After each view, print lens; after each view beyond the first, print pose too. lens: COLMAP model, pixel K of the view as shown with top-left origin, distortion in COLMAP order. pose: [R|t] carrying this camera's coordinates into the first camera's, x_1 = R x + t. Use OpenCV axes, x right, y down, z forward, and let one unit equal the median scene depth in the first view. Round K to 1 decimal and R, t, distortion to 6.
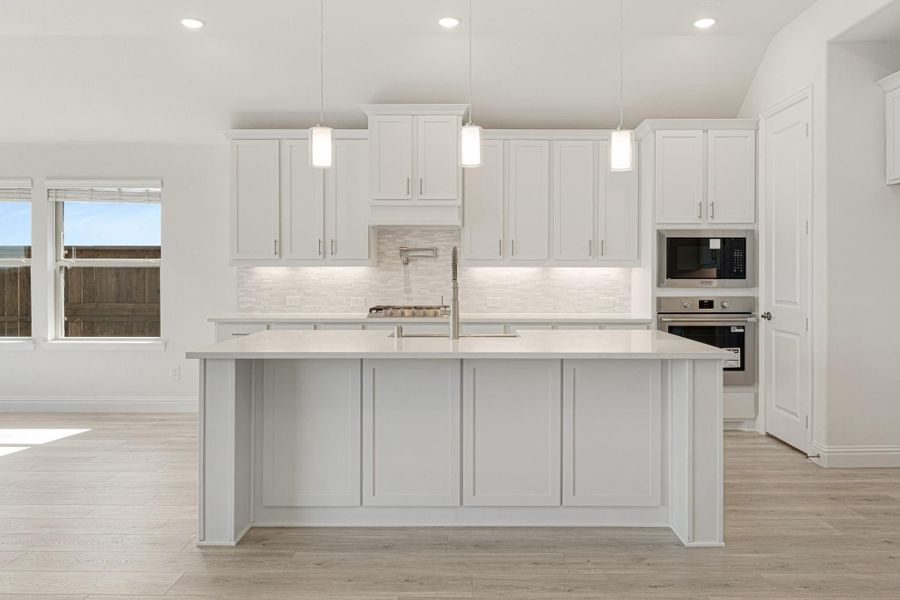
lens RADIAL K [[637.1, 0, 468.4], [0, 637.1, 273.5], [0, 0, 1]] dist [-0.000959, -0.000269]
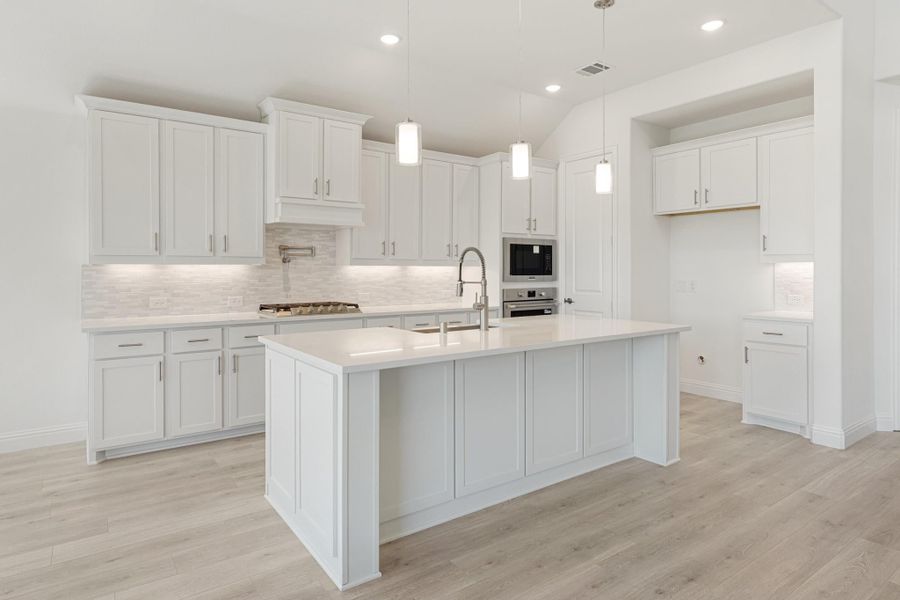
lens RADIAL K [[518.7, 0, 450.1], [0, 518.7, 270.8], [0, 0, 1]] dist [-0.001650, -0.000311]
pose [[0.813527, -0.001467, 0.581526, -0.403711], [0.000983, 0.999999, 0.001148, -0.002172], [-0.581527, -0.000362, 0.813527, 0.198355]]
